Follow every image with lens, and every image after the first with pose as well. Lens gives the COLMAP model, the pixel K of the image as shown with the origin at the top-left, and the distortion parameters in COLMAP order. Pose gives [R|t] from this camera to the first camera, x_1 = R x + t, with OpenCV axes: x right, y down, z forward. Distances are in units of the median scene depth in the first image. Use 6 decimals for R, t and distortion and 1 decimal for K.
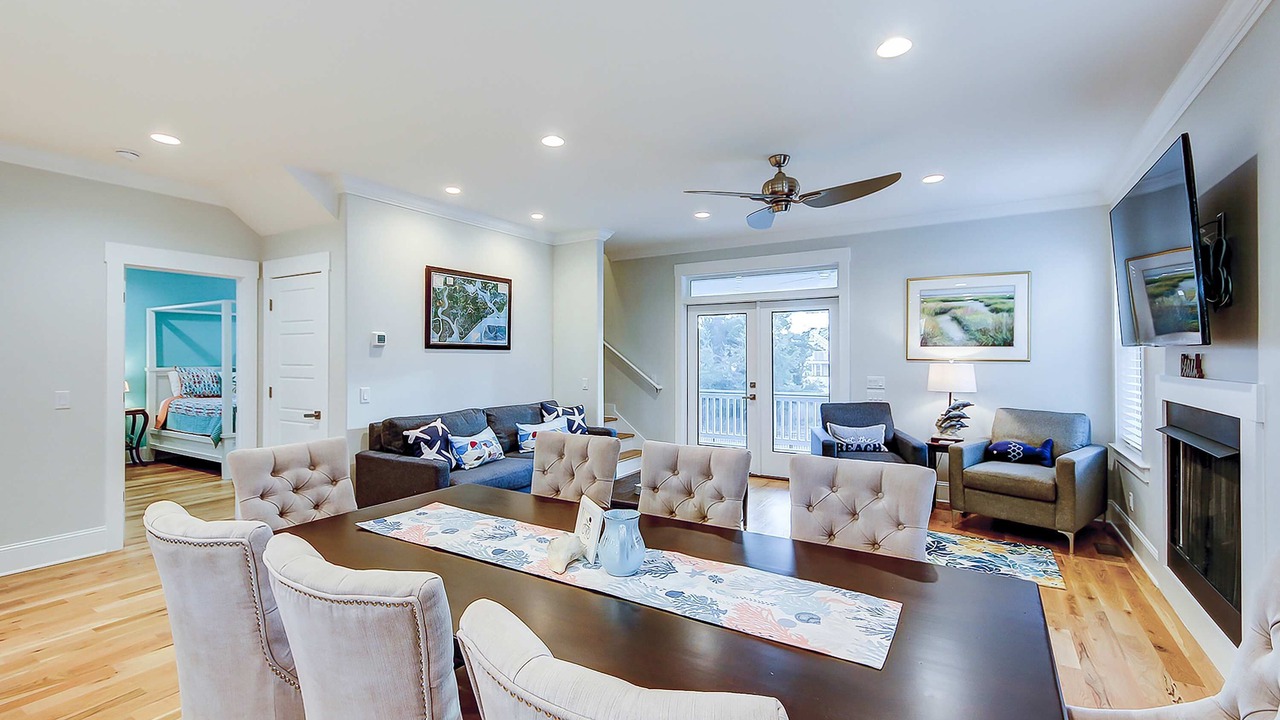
lens RADIAL K [[550.7, 0, 631.8], [0, 550.7, 363.5], [0, 0, 1]] dist [-0.000471, 0.000855]
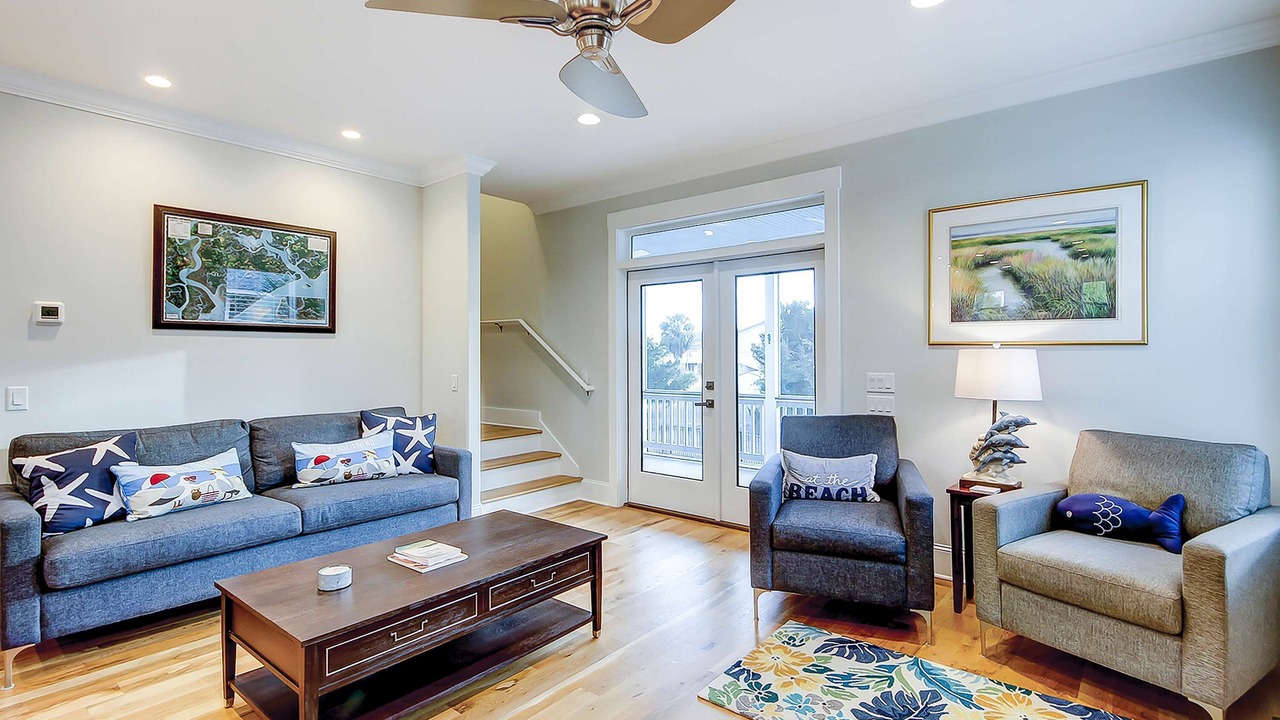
lens RADIAL K [[604.3, 0, 639.9], [0, 604.3, 356.8], [0, 0, 1]] dist [0.006349, -0.004508]
pose [[0.992226, -0.001293, -0.124441, 0.300637], [0.000323, 0.999969, -0.007815, 0.012713], [0.124447, 0.007714, 0.992196, 0.343157]]
